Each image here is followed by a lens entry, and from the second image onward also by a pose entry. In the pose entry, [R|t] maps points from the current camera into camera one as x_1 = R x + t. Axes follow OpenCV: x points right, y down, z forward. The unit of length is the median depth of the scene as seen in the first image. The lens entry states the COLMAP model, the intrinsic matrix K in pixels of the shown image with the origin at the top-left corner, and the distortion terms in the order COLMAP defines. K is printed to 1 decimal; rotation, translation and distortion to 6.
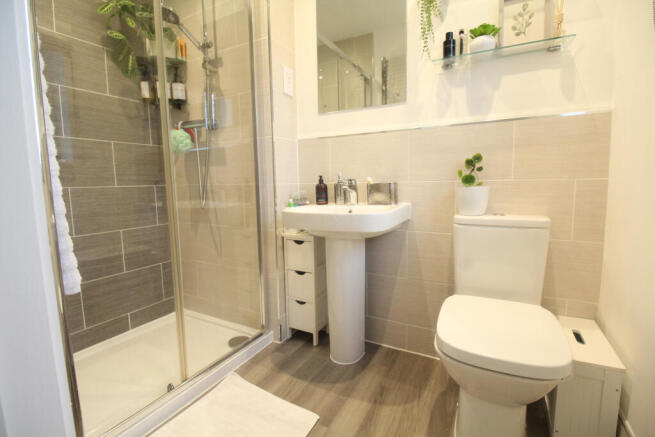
lens RADIAL K [[313.9, 0, 328.8], [0, 313.9, 220.7], [0, 0, 1]] dist [-0.028299, -0.000698]
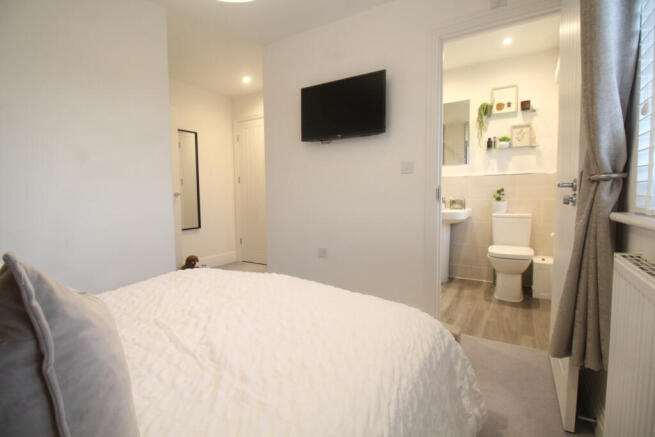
lens RADIAL K [[313.9, 0, 324.8], [0, 313.9, 217.7], [0, 0, 1]] dist [-0.028299, -0.000698]
pose [[0.996642, 0.015400, -0.080420, -0.686453], [-0.020091, 0.998123, -0.057858, 0.178598], [0.079378, 0.059280, 0.995080, -1.476159]]
